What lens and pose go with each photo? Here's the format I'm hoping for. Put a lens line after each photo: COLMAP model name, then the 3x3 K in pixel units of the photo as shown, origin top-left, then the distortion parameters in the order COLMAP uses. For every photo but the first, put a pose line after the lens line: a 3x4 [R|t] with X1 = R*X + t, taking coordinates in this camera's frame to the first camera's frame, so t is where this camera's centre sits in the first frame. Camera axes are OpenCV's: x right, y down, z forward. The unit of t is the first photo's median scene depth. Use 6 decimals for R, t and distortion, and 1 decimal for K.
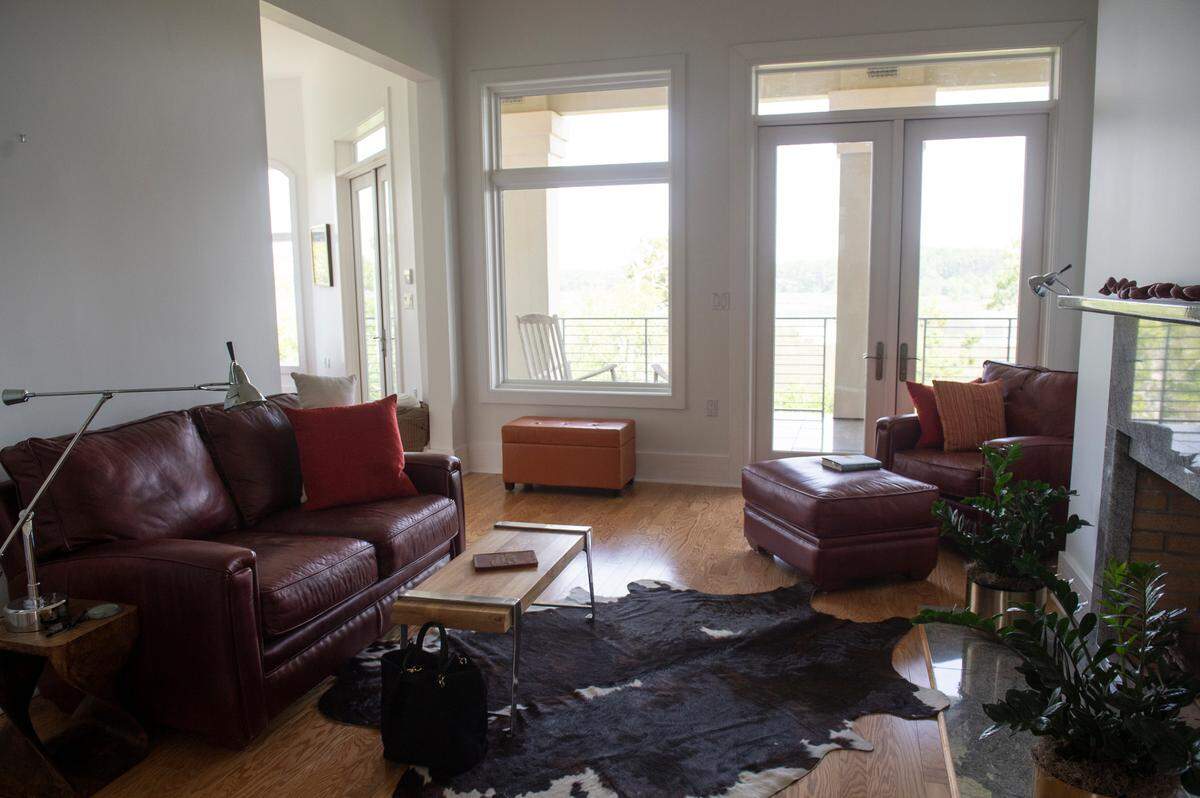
lens RADIAL K [[817.7, 0, 600.0], [0, 817.7, 399.0], [0, 0, 1]] dist [-0.047636, -0.000996]
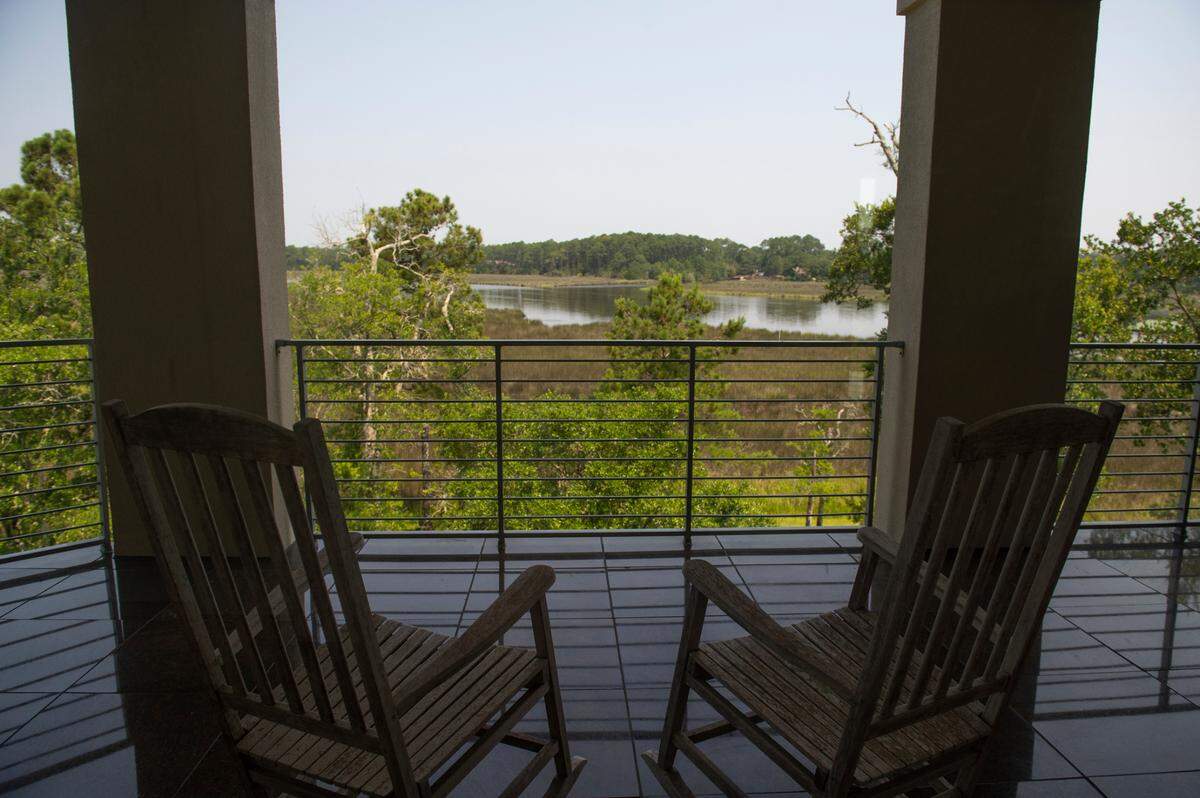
lens RADIAL K [[817.7, 0, 600.0], [0, 817.7, 399.0], [0, 0, 1]] dist [-0.047636, -0.000996]
pose [[0.943538, -0.033742, 0.329542, -0.051727], [0.026313, 0.999290, 0.026979, -0.108480], [-0.330218, -0.016784, 0.943755, 0.775217]]
